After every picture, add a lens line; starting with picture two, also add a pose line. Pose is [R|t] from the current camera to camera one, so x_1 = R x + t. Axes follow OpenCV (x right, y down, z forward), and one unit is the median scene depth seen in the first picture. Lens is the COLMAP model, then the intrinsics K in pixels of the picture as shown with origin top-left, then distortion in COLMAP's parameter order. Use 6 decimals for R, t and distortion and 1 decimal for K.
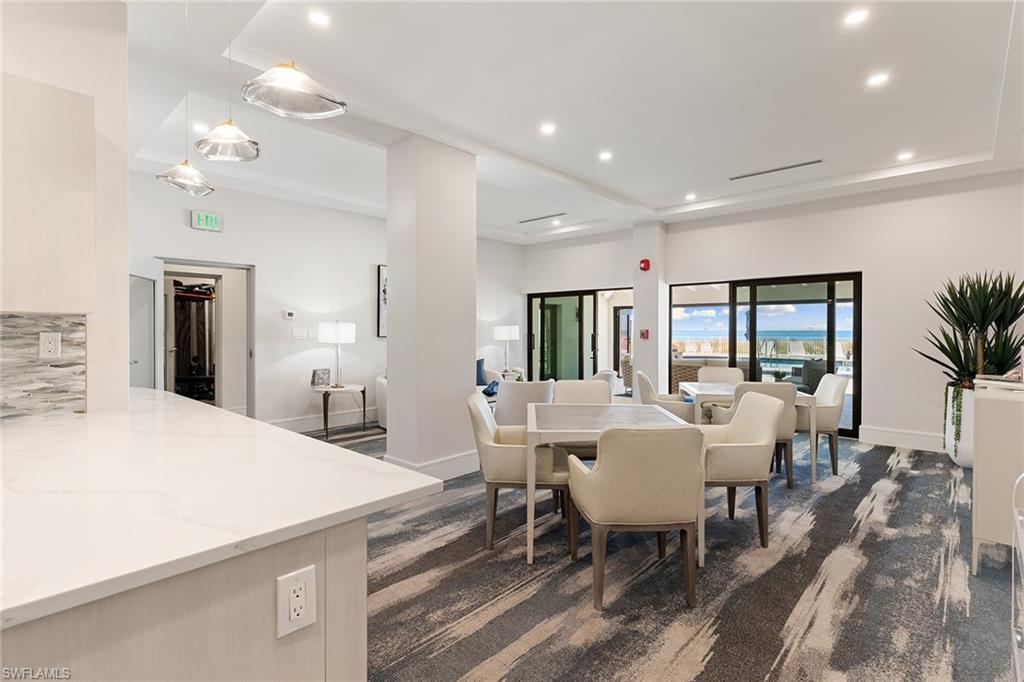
lens RADIAL K [[492.9, 0, 507.5], [0, 492.9, 334.1], [0, 0, 1]] dist [-0.002021, -0.001580]
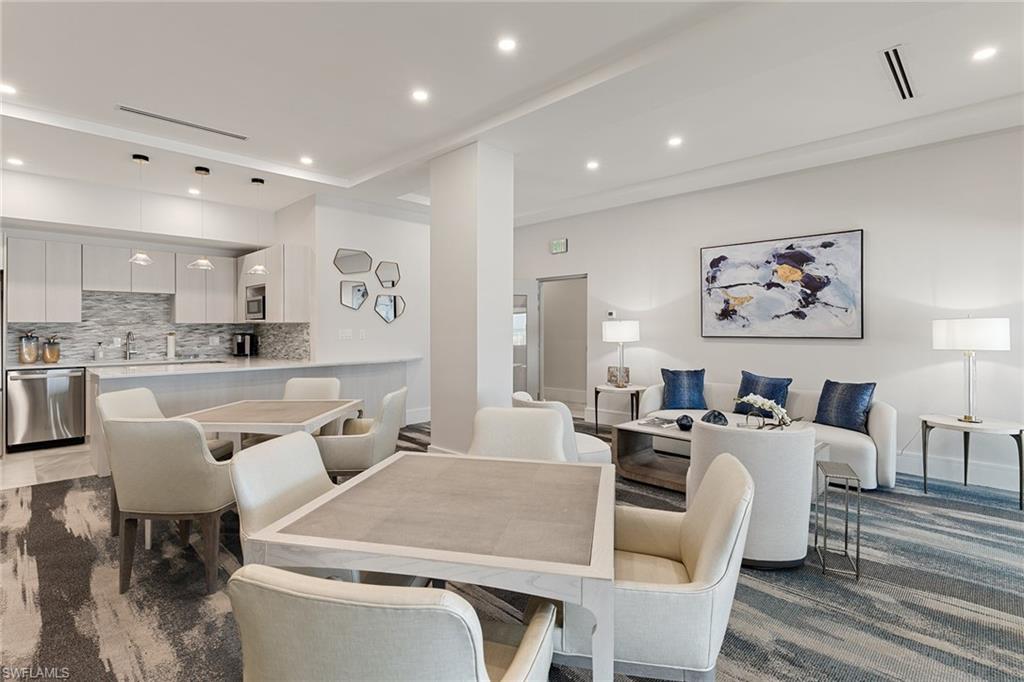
lens RADIAL K [[492.9, 0, 507.8], [0, 492.9, 331.7], [0, 0, 1]] dist [-0.002021, -0.001580]
pose [[-0.024047, 0.018229, -0.999545, 1.282149], [-0.020902, 0.999606, 0.018733, -0.032855], [0.999492, 0.021343, -0.023656, 1.602766]]
